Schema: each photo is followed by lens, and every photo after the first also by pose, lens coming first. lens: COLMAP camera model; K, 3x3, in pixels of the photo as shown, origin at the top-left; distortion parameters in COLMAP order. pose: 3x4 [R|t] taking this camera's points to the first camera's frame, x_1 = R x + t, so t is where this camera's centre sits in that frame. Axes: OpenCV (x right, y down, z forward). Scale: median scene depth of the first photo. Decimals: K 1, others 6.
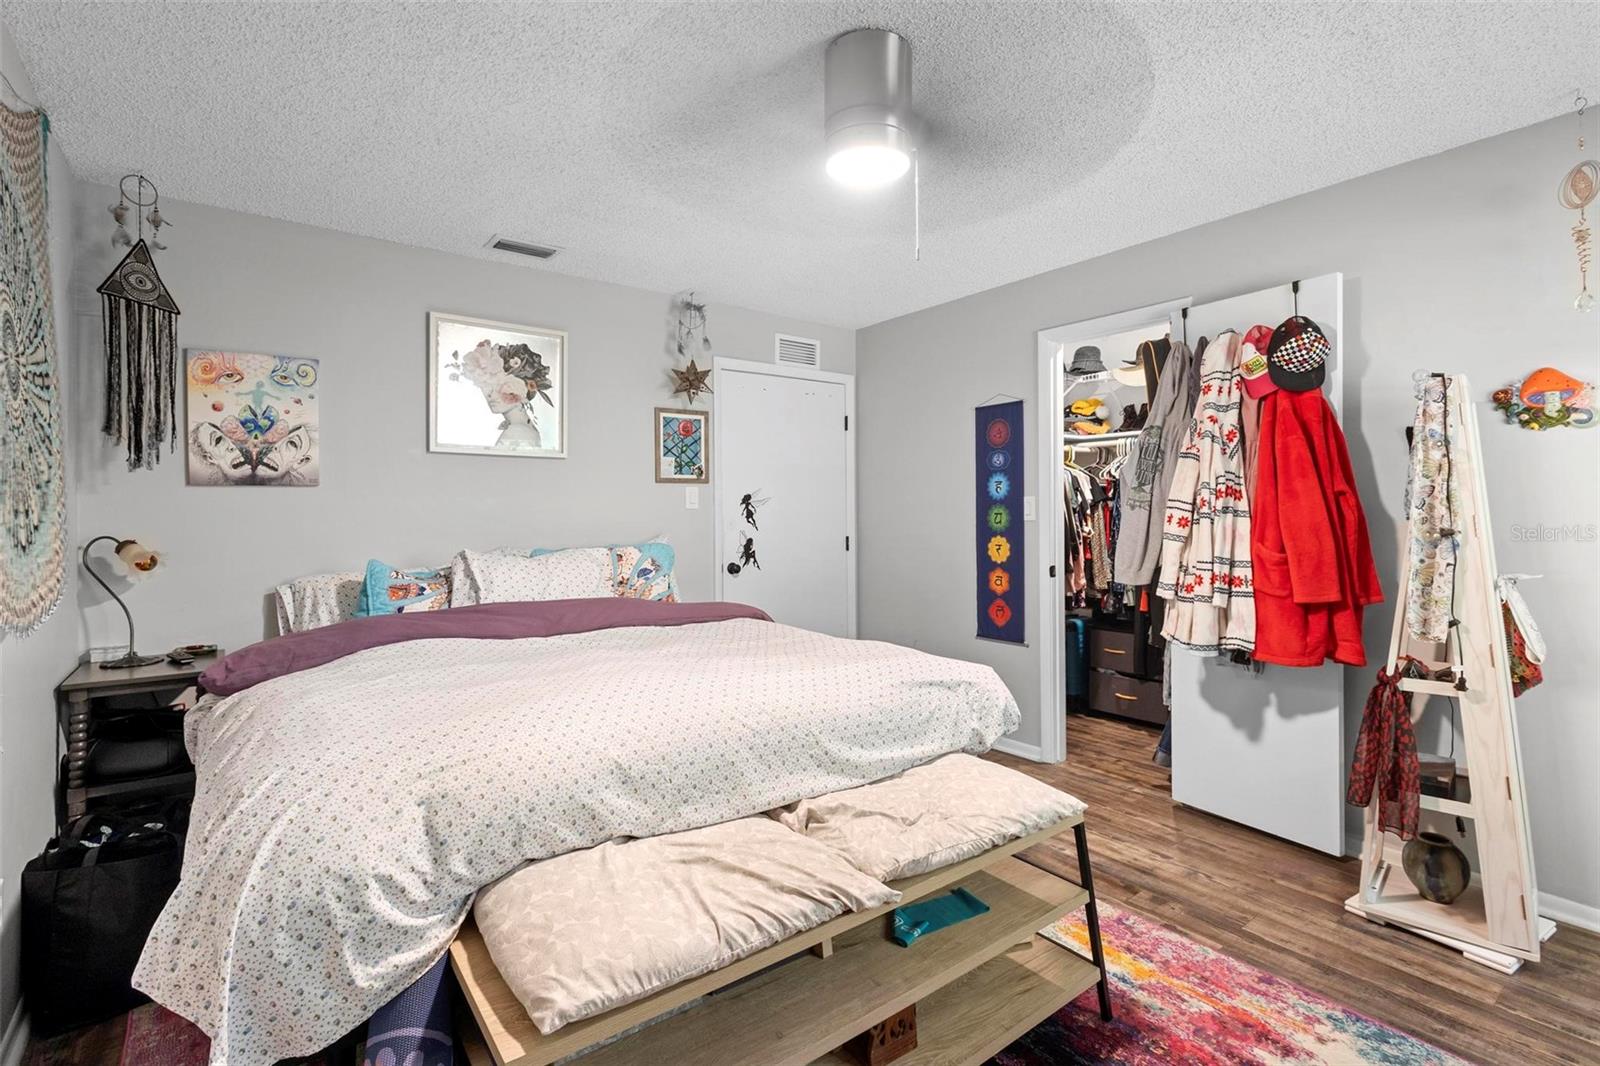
lens RADIAL K [[740.9, 0, 795.2], [0, 740.9, 524.7], [0, 0, 1]] dist [0.008862, -0.005887]
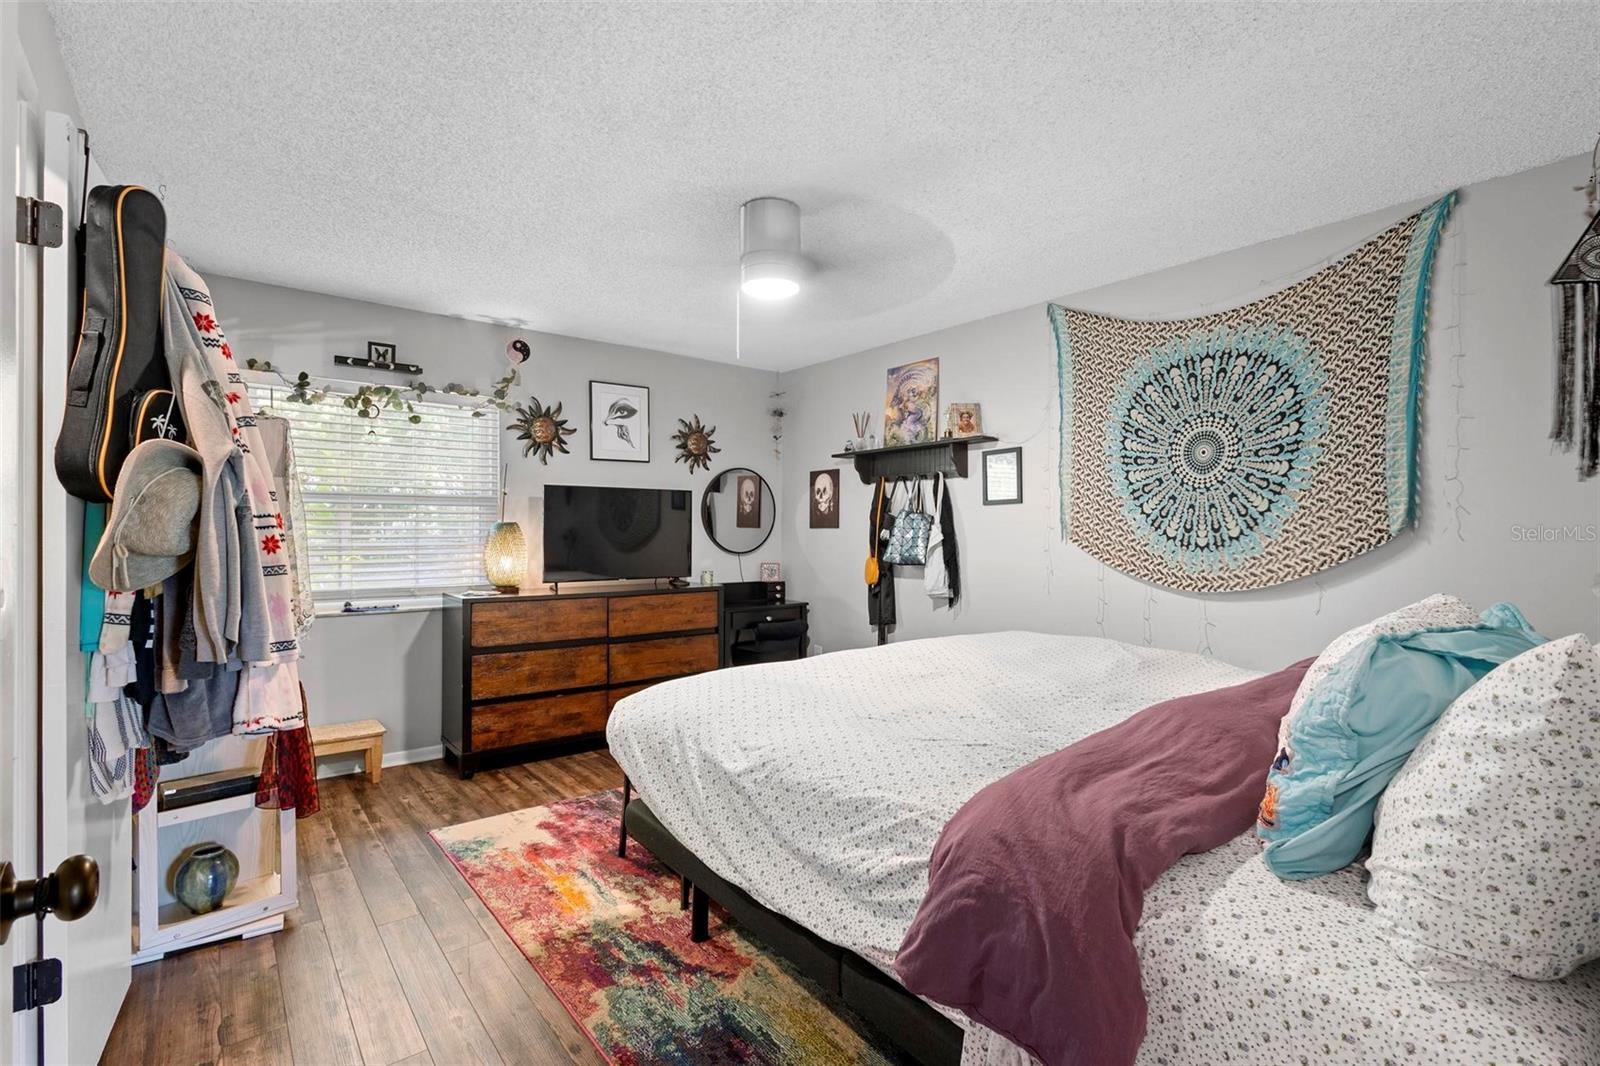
lens RADIAL K [[740.9, 0, 800.7], [0, 740.9, 532.7], [0, 0, 1]] dist [0.008862, -0.005887]
pose [[-0.999353, 0.005111, -0.035606, 0.078007], [0.004705, 0.999923, 0.011473, -0.027874], [0.035661, 0.011298, -0.999300, 2.137934]]
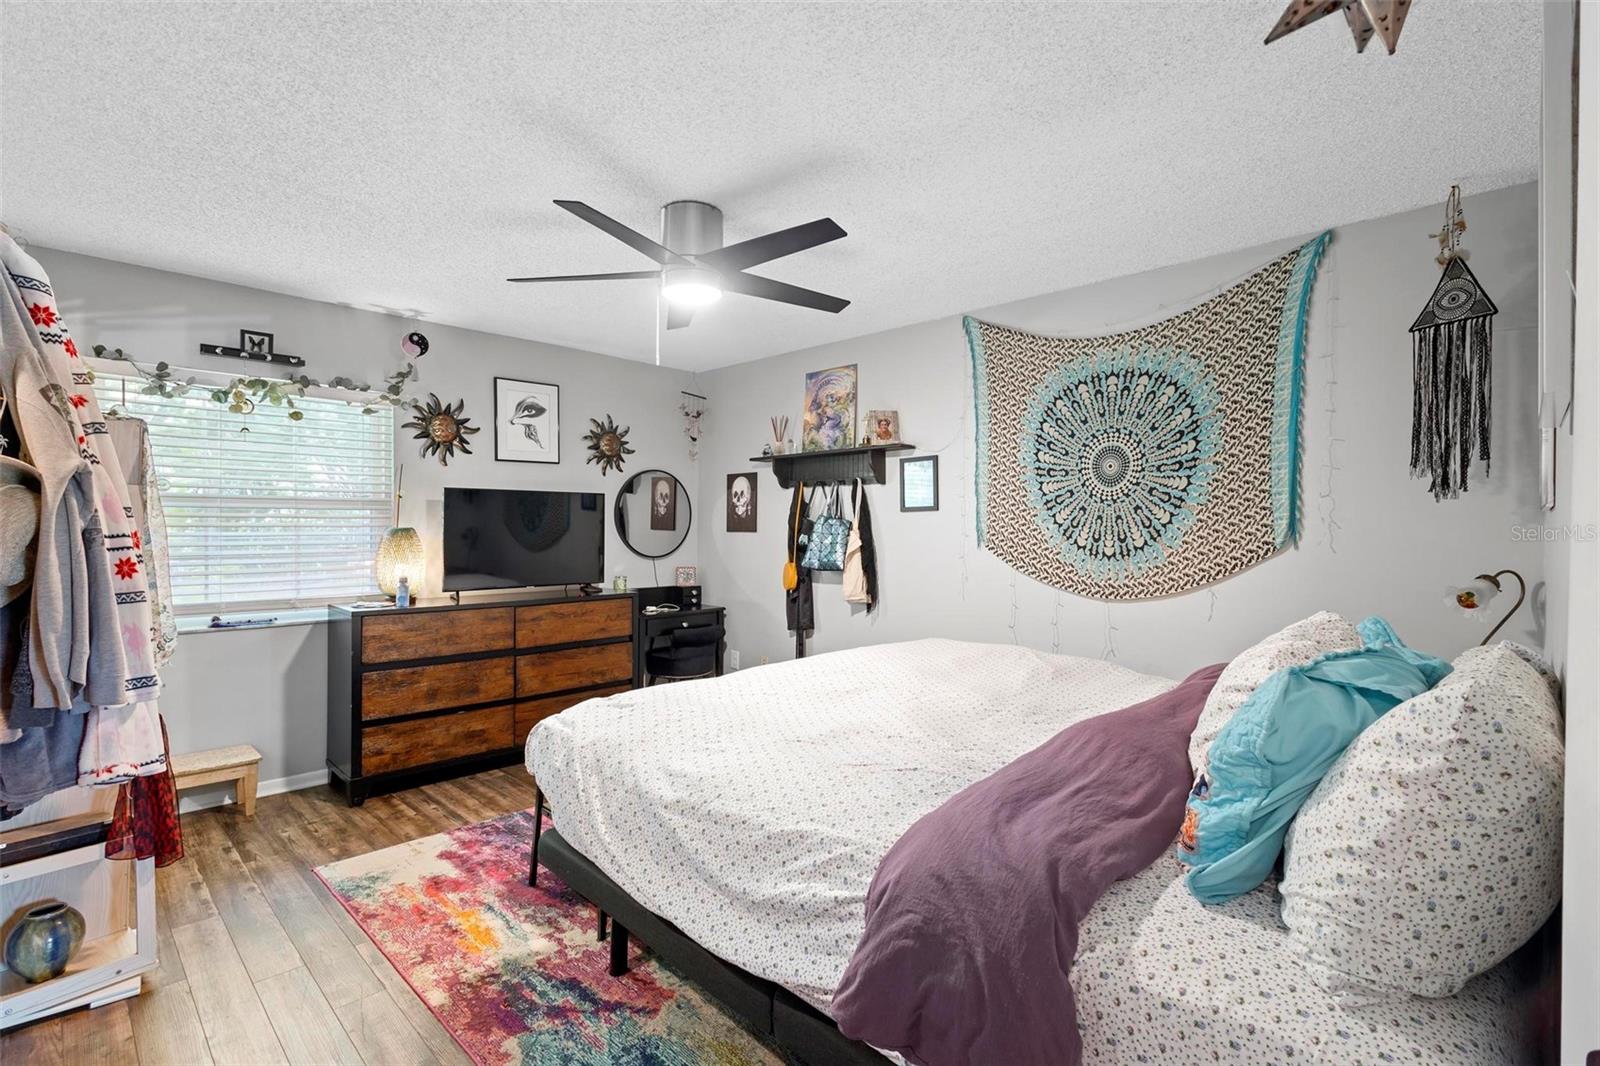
lens RADIAL K [[740.9, 0, 804.1], [0, 740.9, 526.5], [0, 0, 1]] dist [0.008862, -0.005887]
pose [[-0.987173, 0.003344, -0.159622, 0.096458], [0.001283, 0.999915, 0.013010, -0.059757], [0.159651, 0.012639, -0.987093, 2.117760]]
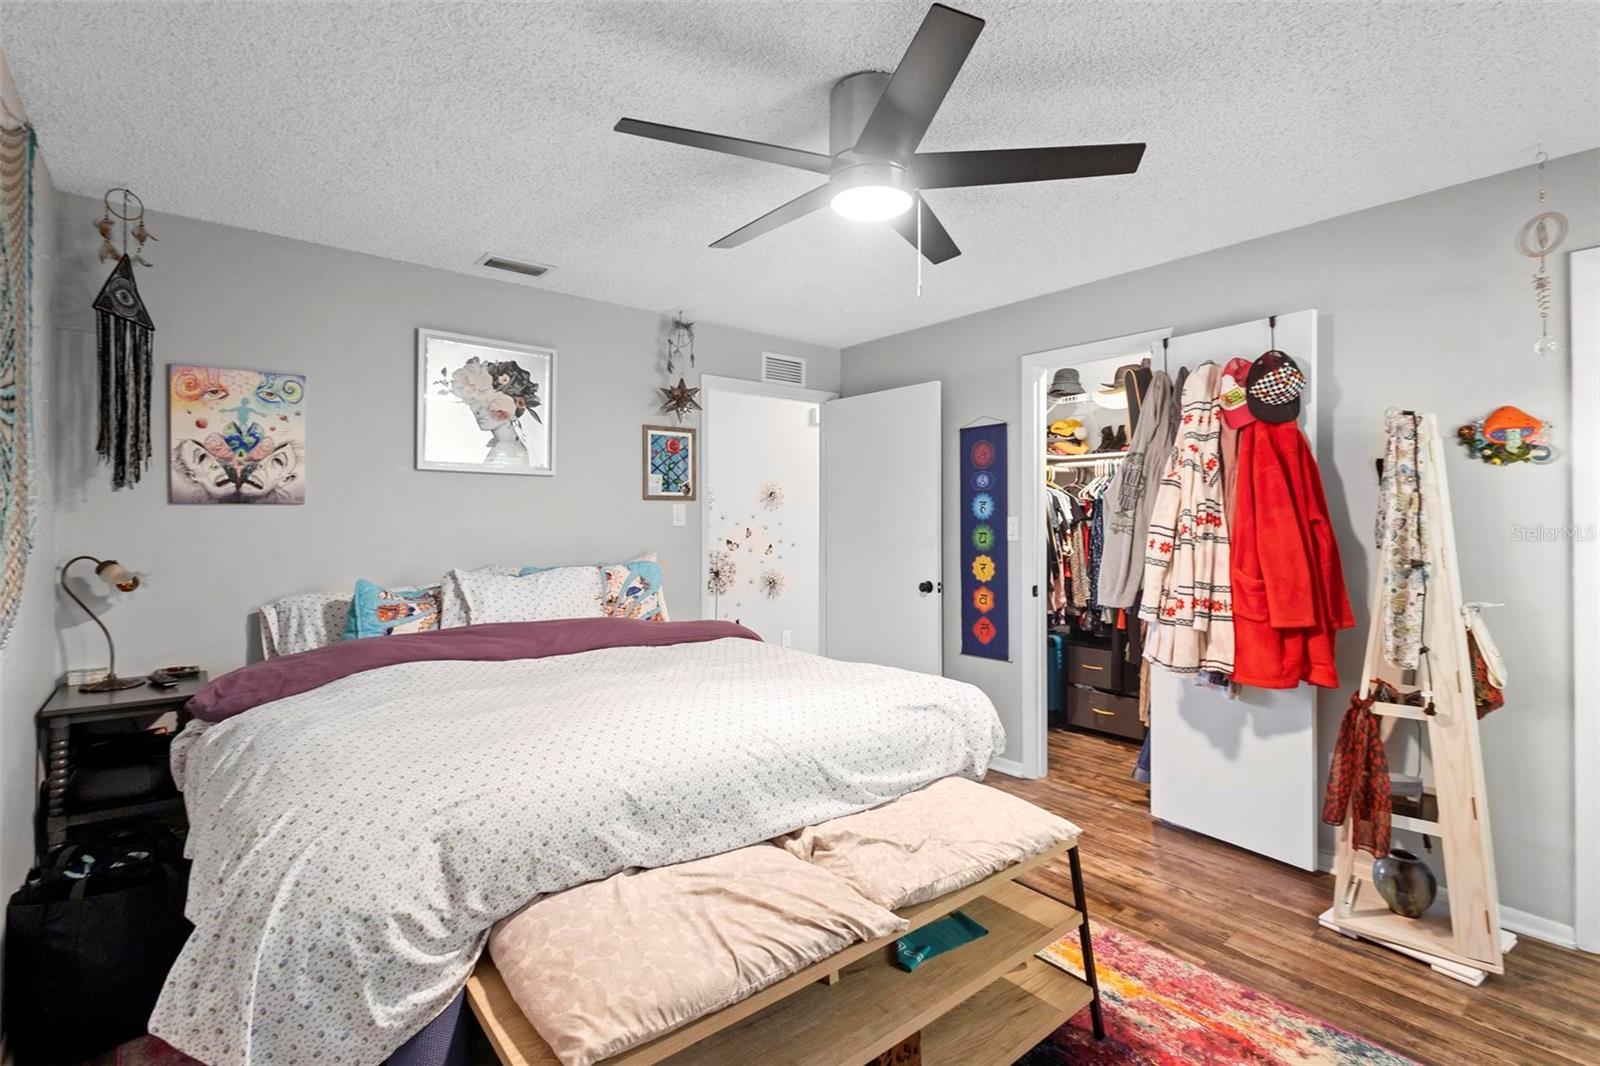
lens RADIAL K [[740.9, 0, 792.4], [0, 740.9, 527.1], [0, 0, 1]] dist [0.008862, -0.005887]
pose [[0.999280, 0.006713, 0.037334, -0.041537], [-0.006581, 0.999972, -0.003664, -0.030171], [-0.037358, 0.003415, 0.999296, -0.014336]]
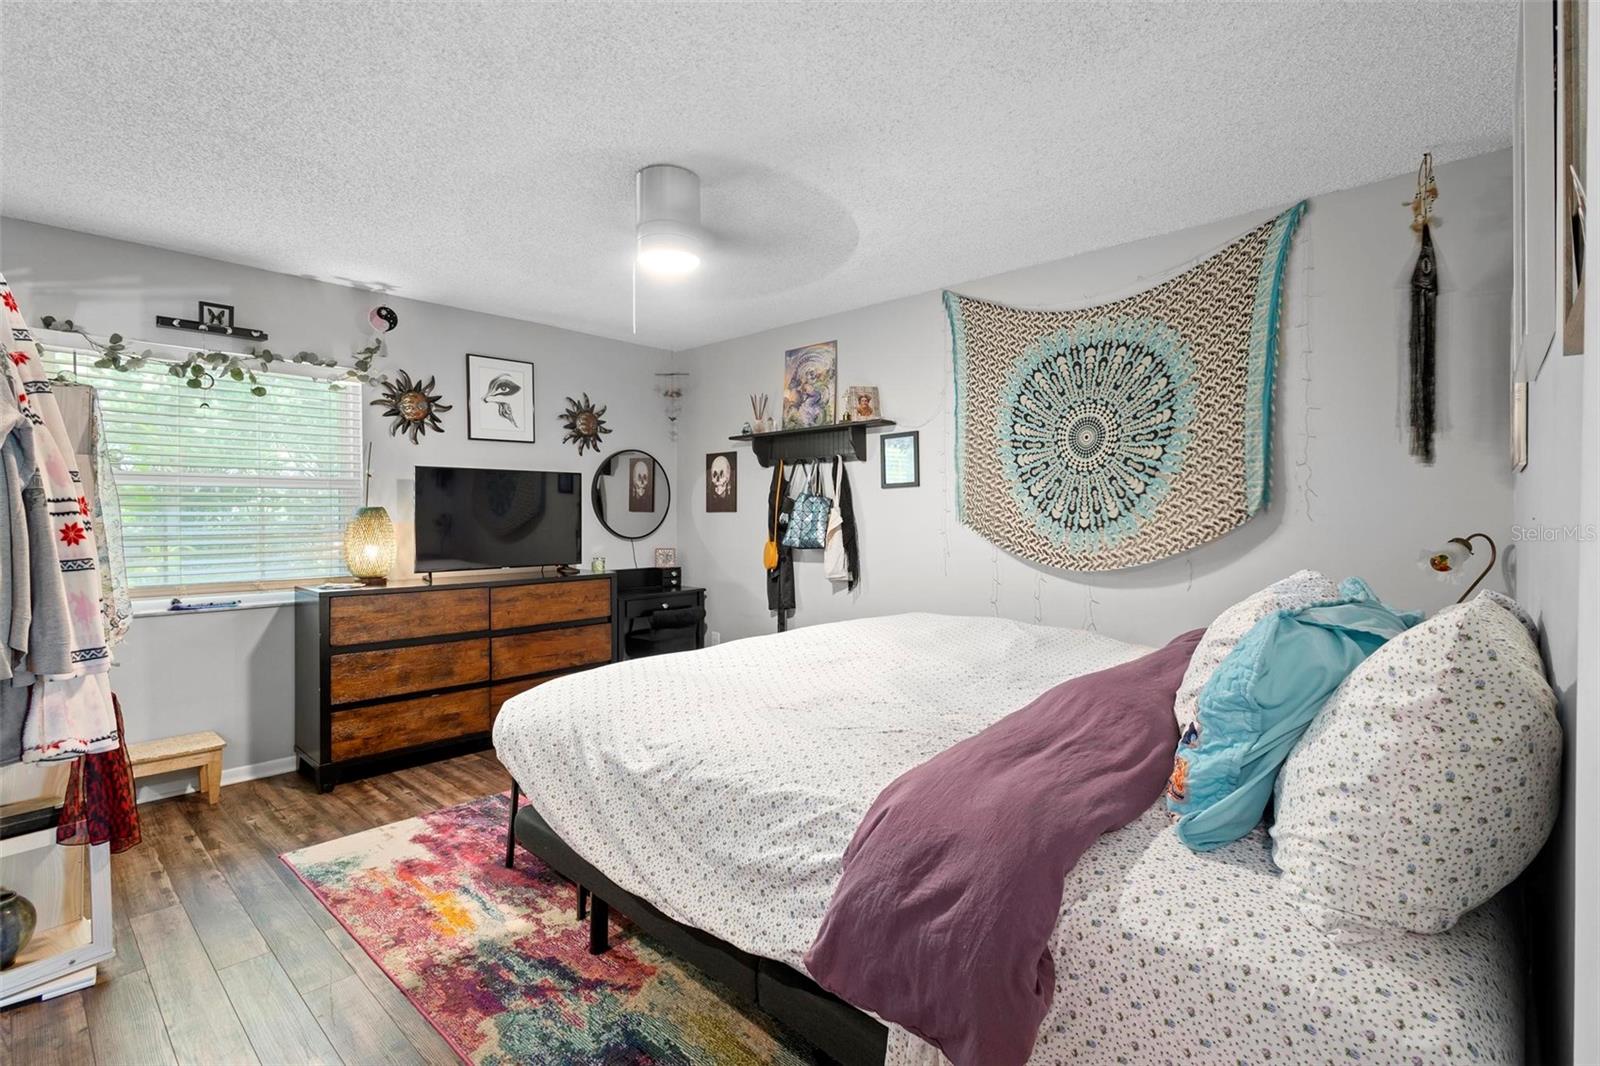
lens RADIAL K [[740.9, 0, 806.6], [0, 740.9, 518.7], [0, 0, 1]] dist [0.008862, -0.005887]
pose [[-0.981795, 0.011581, -0.189593, 0.095859], [0.008715, 0.999835, 0.015941, -0.027649], [0.189746, 0.013998, -0.981733, 2.101365]]
